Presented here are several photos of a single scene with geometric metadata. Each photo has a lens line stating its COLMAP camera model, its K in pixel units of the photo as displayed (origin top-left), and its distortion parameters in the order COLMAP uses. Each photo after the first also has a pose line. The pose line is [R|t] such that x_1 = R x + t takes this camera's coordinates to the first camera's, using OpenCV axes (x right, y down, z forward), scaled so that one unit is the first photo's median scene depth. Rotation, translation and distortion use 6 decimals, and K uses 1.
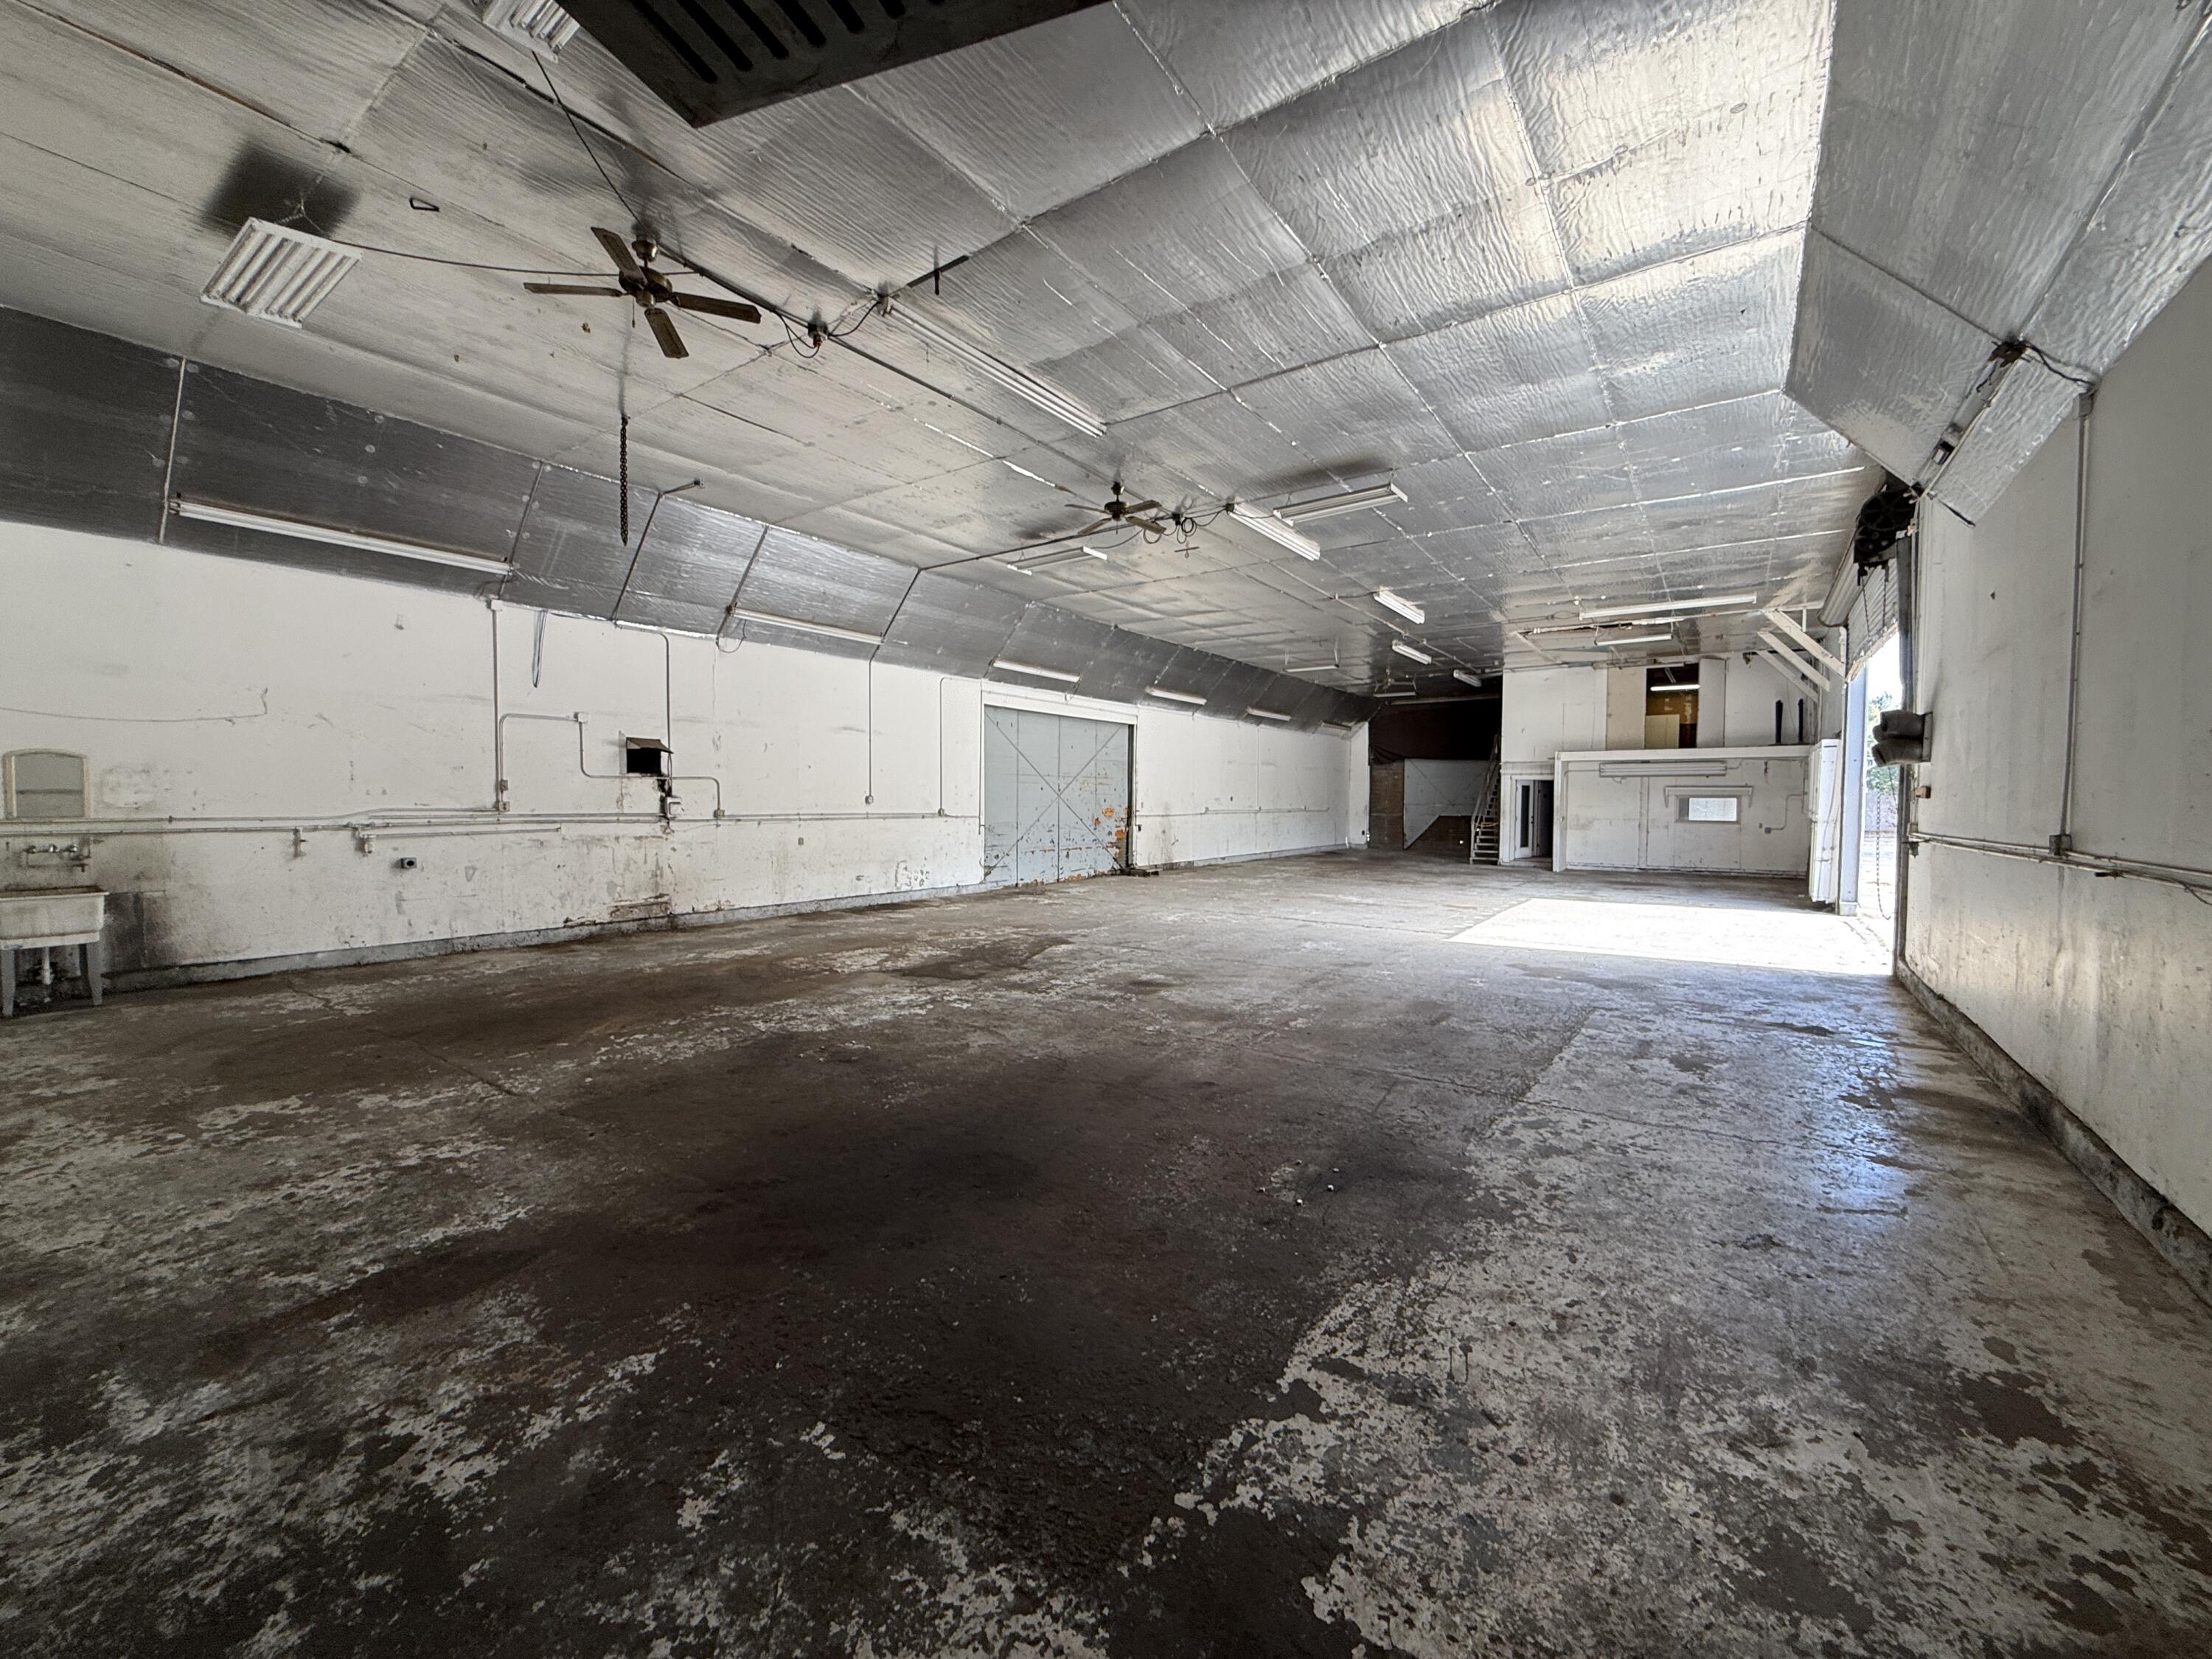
lens RADIAL K [[885.4, 0, 1096.2], [0, 885.4, 830.3], [0, 0, 1]] dist [-0.000810, 0.000758]
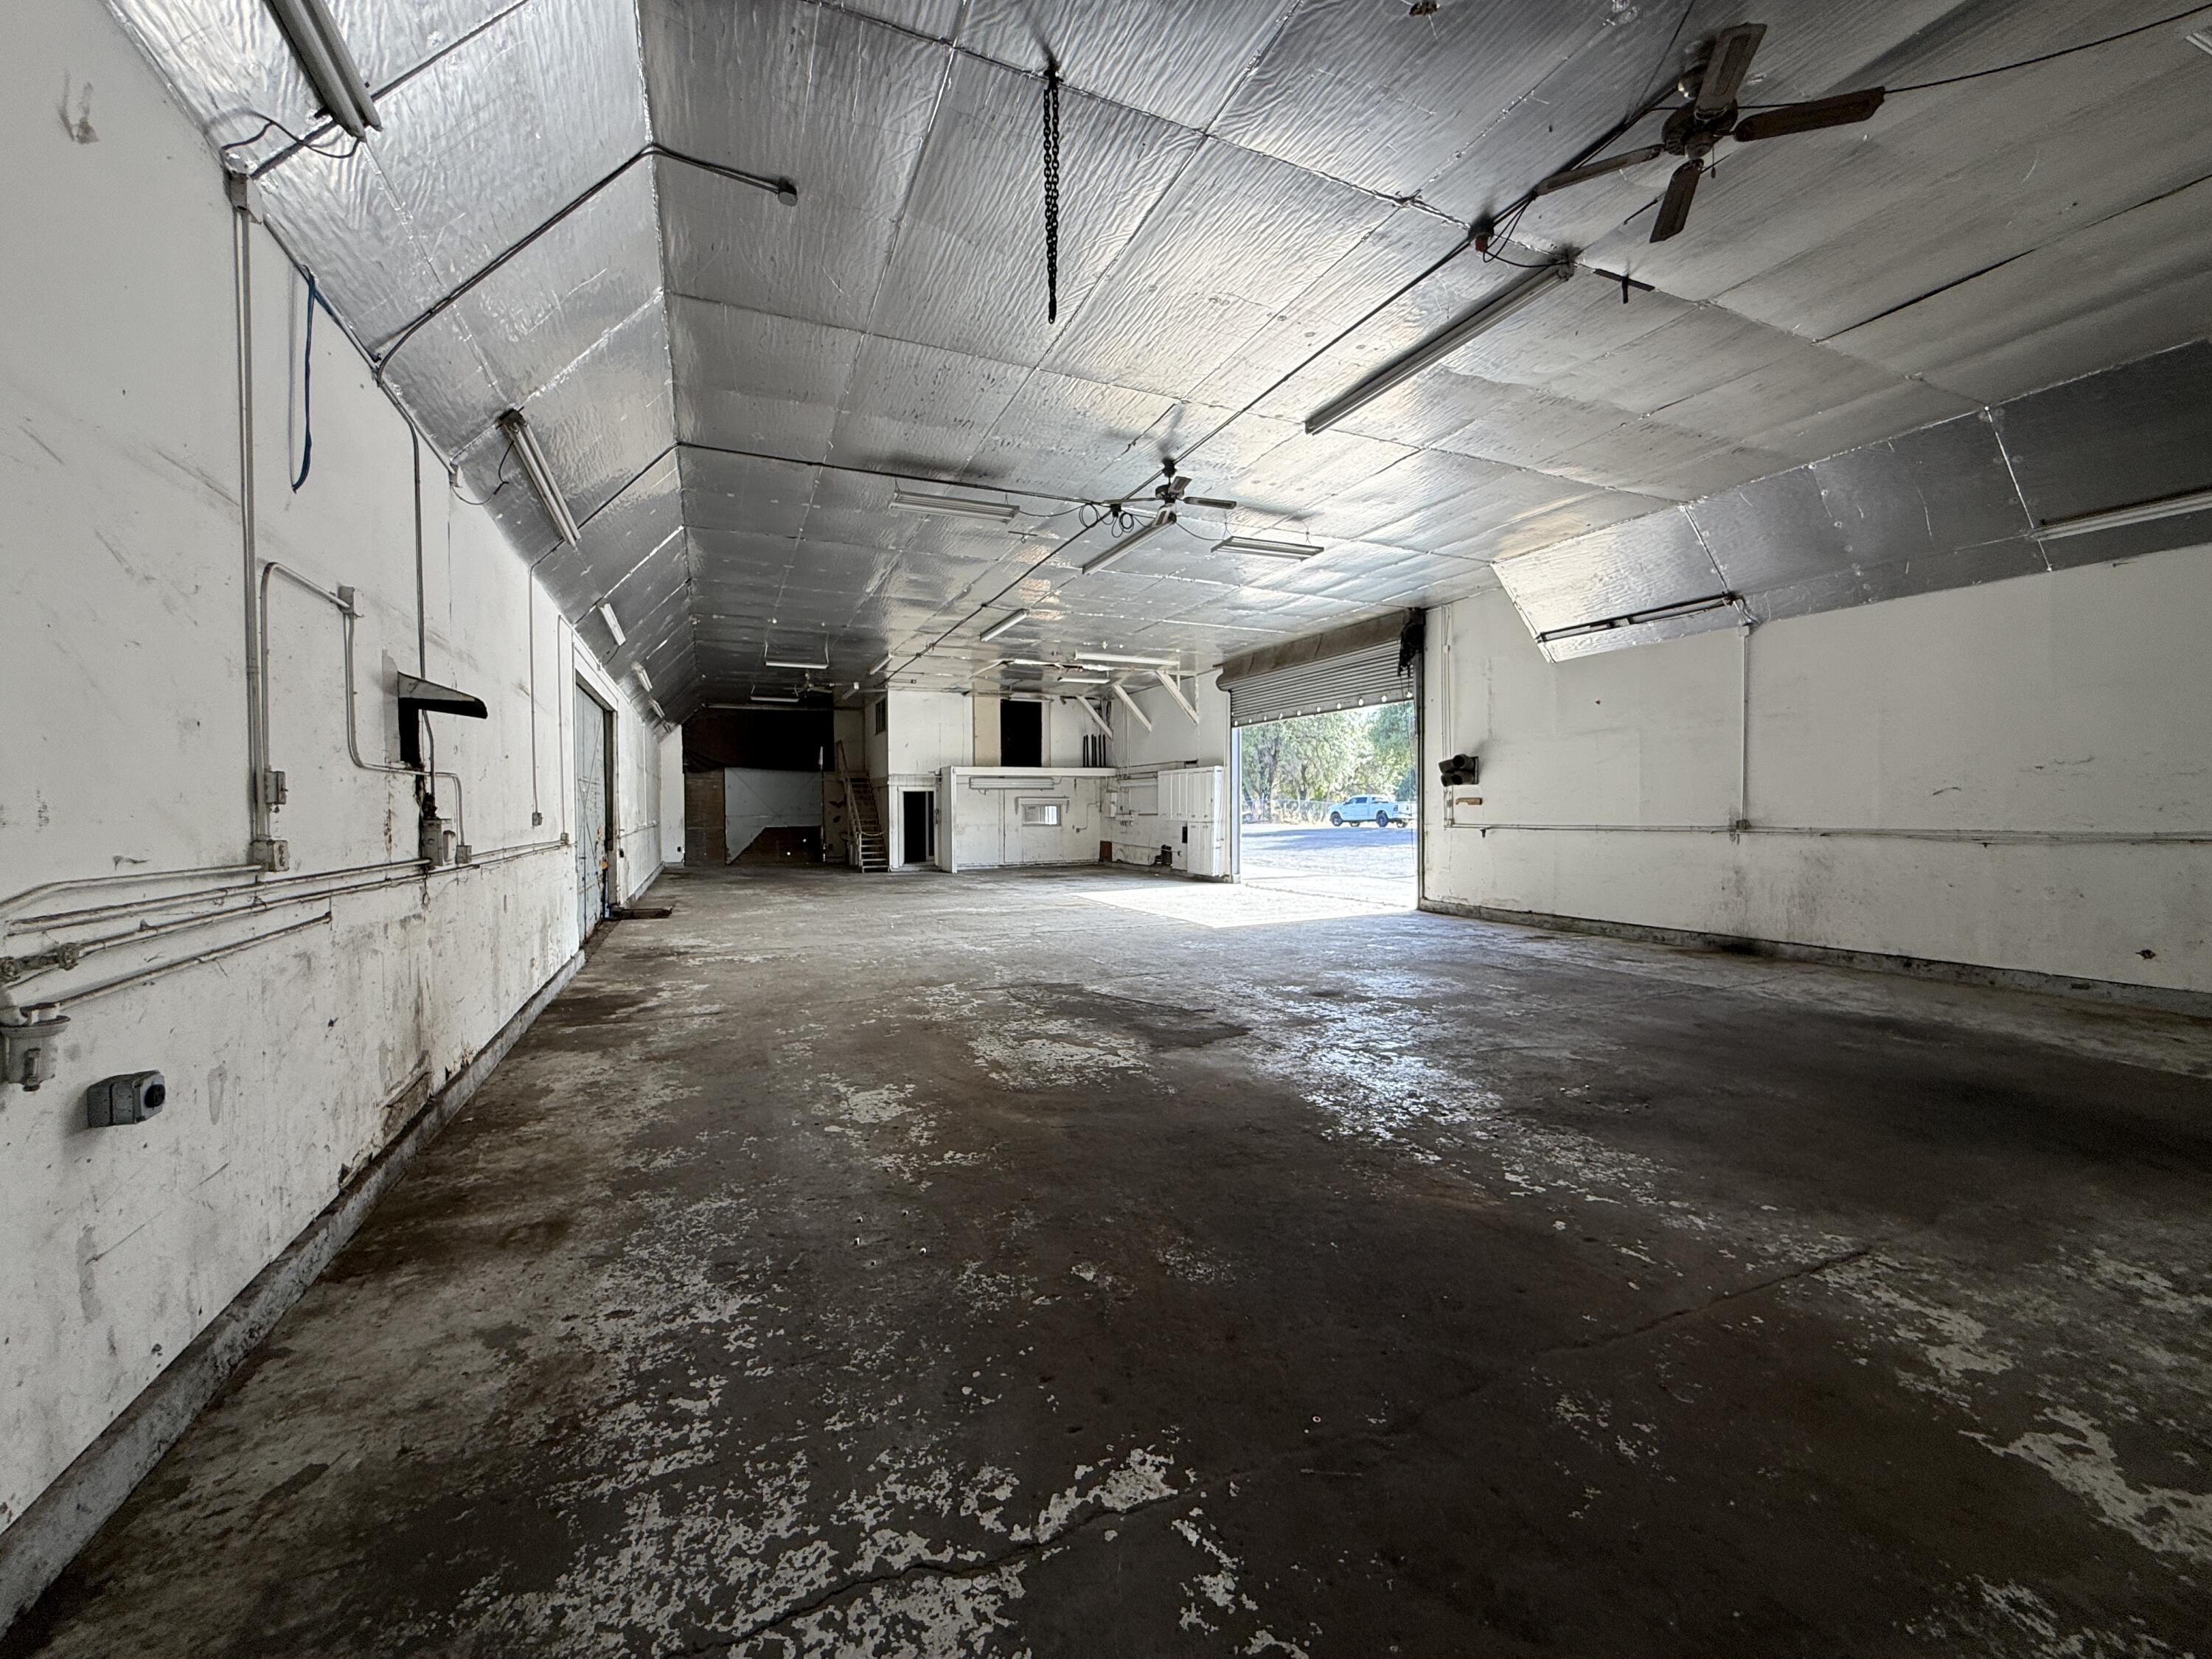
lens RADIAL K [[885.4, 0, 1106.2], [0, 885.4, 828.1], [0, 0, 1]] dist [-0.000810, 0.000758]
pose [[0.508411, -0.027749, 0.860667, -0.552360], [0.040294, 0.999152, 0.008411, -0.019207], [-0.860171, 0.030403, 0.509099, 0.414492]]
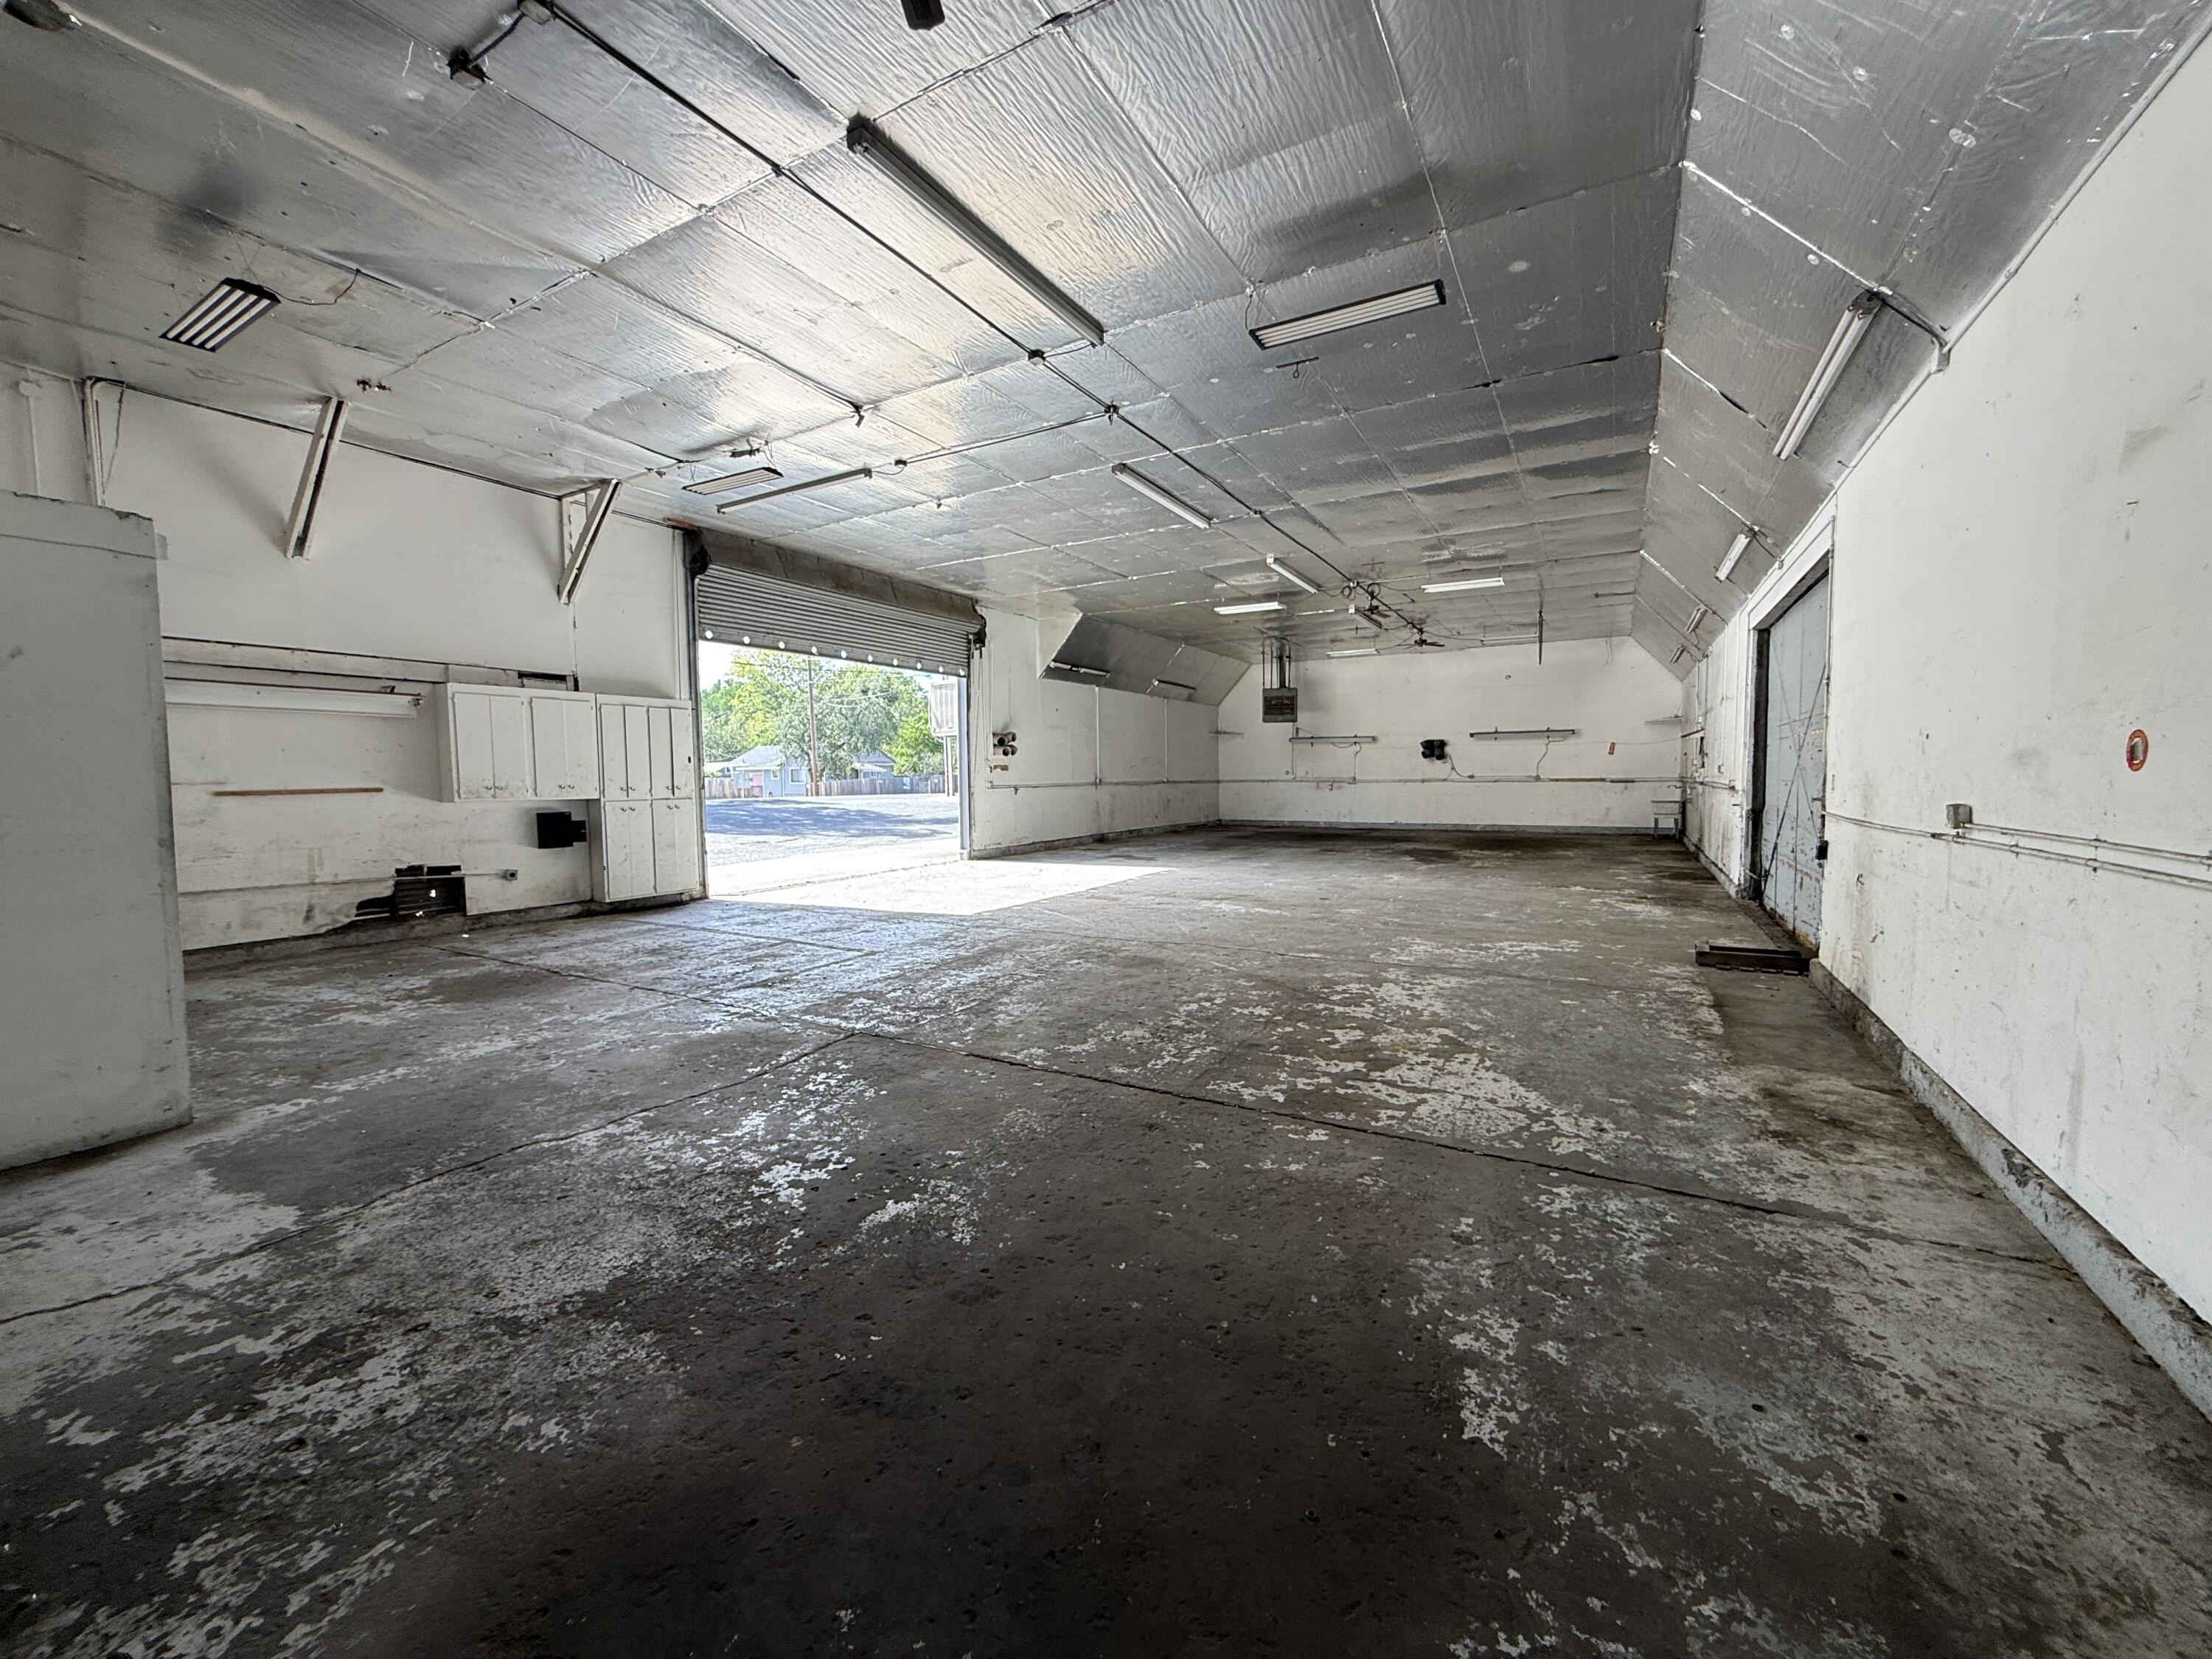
lens RADIAL K [[885.4, 0, 1097.3], [0, 885.4, 828.4], [0, 0, 1]] dist [-0.000810, 0.000758]
pose [[-0.996120, 0.006726, -0.087747, 0.519269], [-0.001695, 0.995424, 0.095546, -0.062558], [0.087988, 0.095324, -0.991550, 1.923210]]
